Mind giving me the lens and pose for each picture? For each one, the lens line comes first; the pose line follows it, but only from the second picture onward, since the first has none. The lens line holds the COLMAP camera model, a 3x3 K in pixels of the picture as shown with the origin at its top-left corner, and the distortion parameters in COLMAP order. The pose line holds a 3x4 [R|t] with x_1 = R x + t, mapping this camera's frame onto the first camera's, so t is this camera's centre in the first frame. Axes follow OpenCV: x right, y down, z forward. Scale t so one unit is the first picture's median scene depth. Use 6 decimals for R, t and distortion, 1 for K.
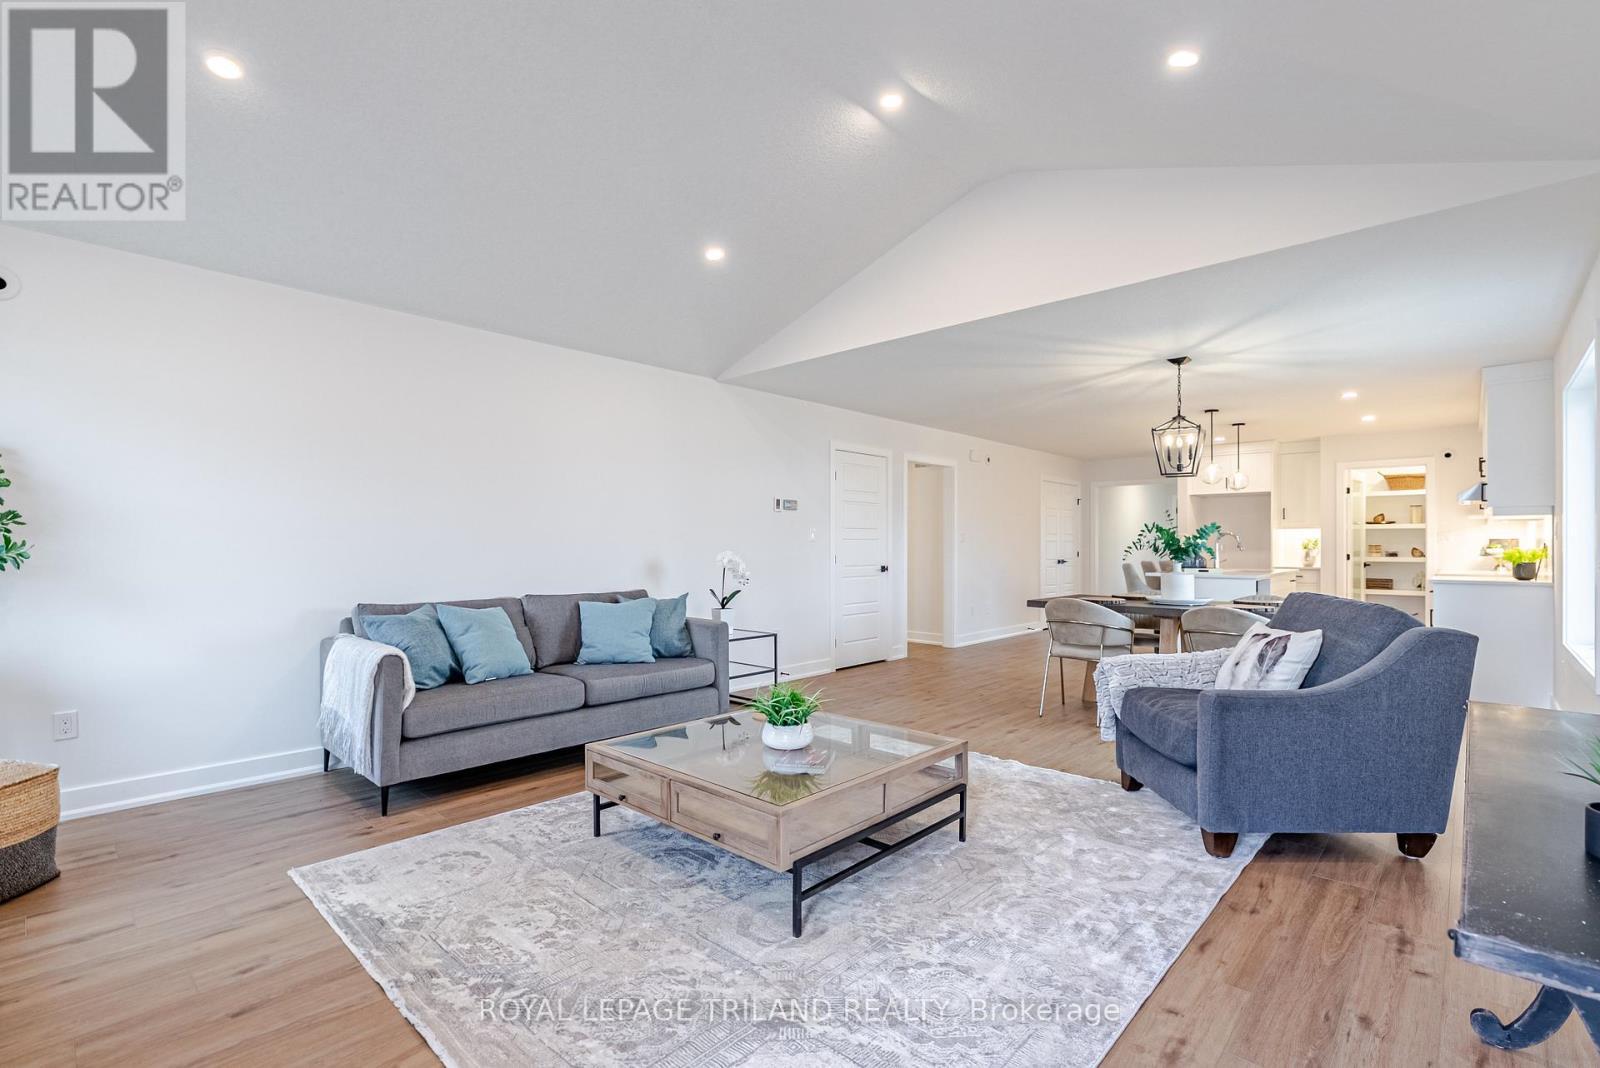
lens RADIAL K [[724.1, 0, 797.1], [0, 724.1, 541.6], [0, 0, 1]] dist [-0.004976, 0.000250]
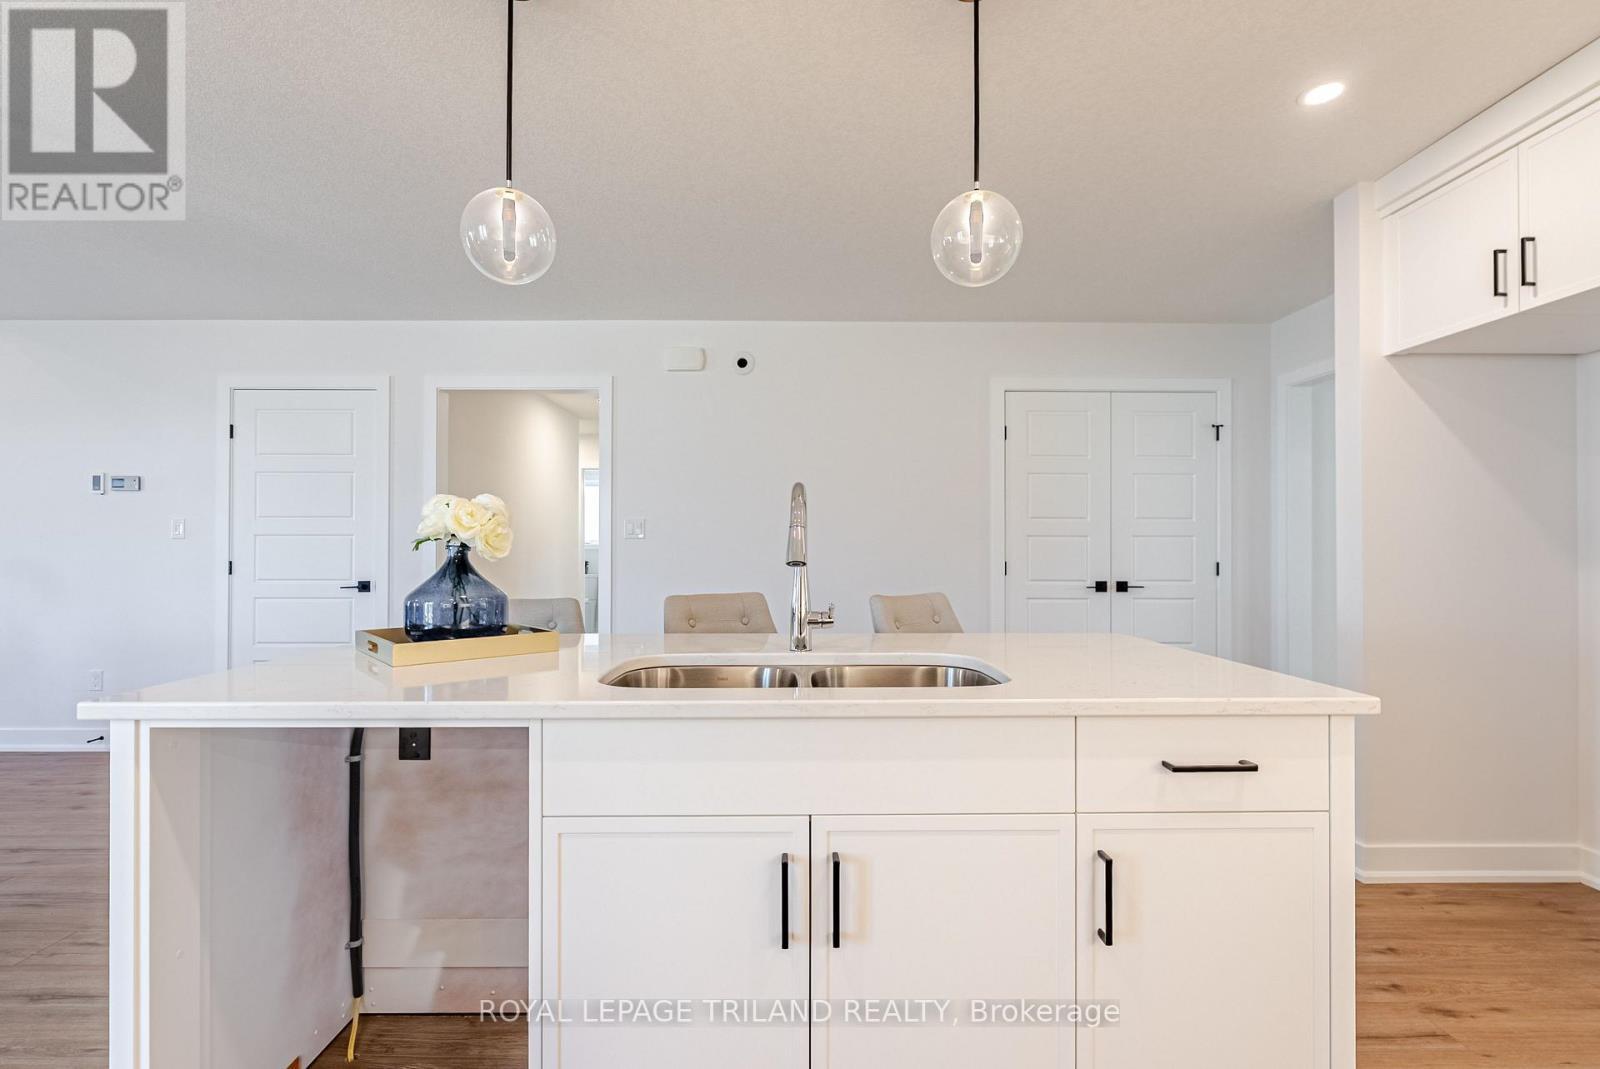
lens RADIAL K [[724.1, 0, 797.1], [0, 724.1, 542.1], [0, 0, 1]] dist [-0.004976, 0.000250]
pose [[0.694218, -0.004604, -0.719750, 0.656359], [0.002678, 0.999989, -0.003814, 0.005610], [0.719760, 0.000720, 0.694223, 0.739601]]
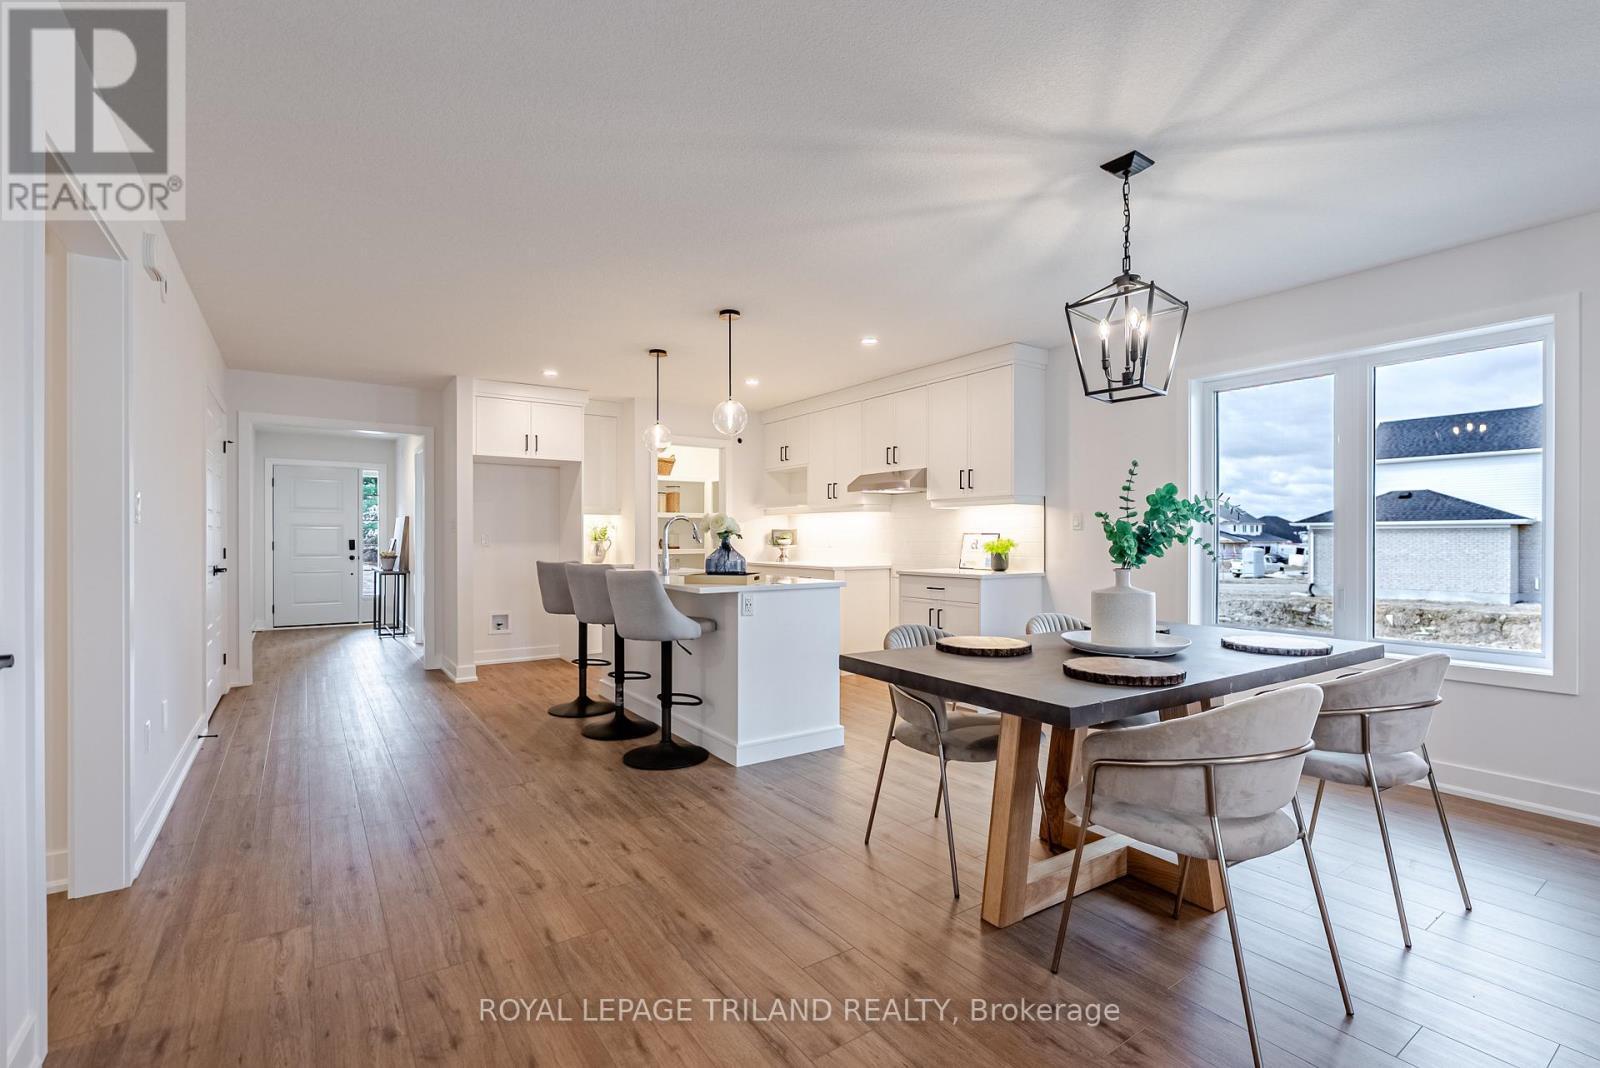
lens RADIAL K [[724.1, 0, 797.1], [0, 724.1, 541.6], [0, 0, 1]] dist [-0.004976, 0.000250]
pose [[0.212867, -0.005384, 0.977066, -0.009741], [-0.004050, 0.999971, 0.006393, 0.005699], [-0.977073, -0.005318, 0.212840, 0.665334]]
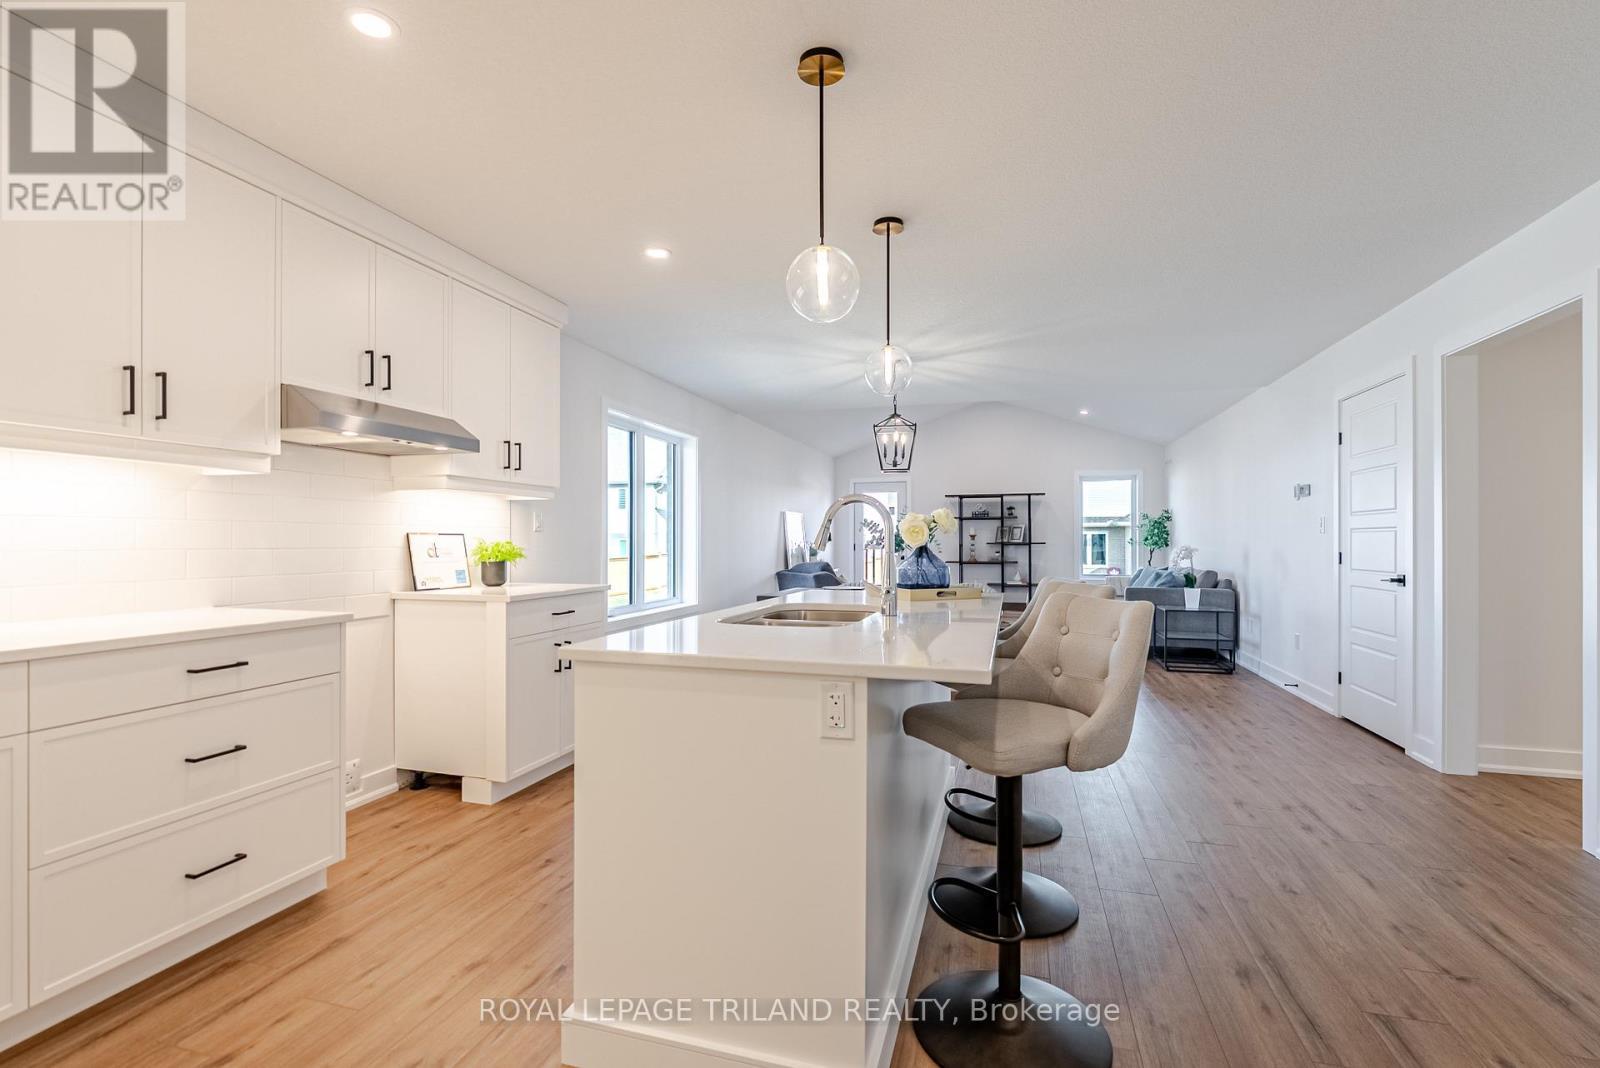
lens RADIAL K [[724.1, 0, 797.1], [0, 724.1, 541.6], [0, 0, 1]] dist [-0.004976, 0.000250]
pose [[-0.893569, 0.000434, -0.448926, 0.665362], [0.002358, 0.999990, -0.003727, 0.008648], [0.448920, -0.004389, -0.893561, 1.111458]]
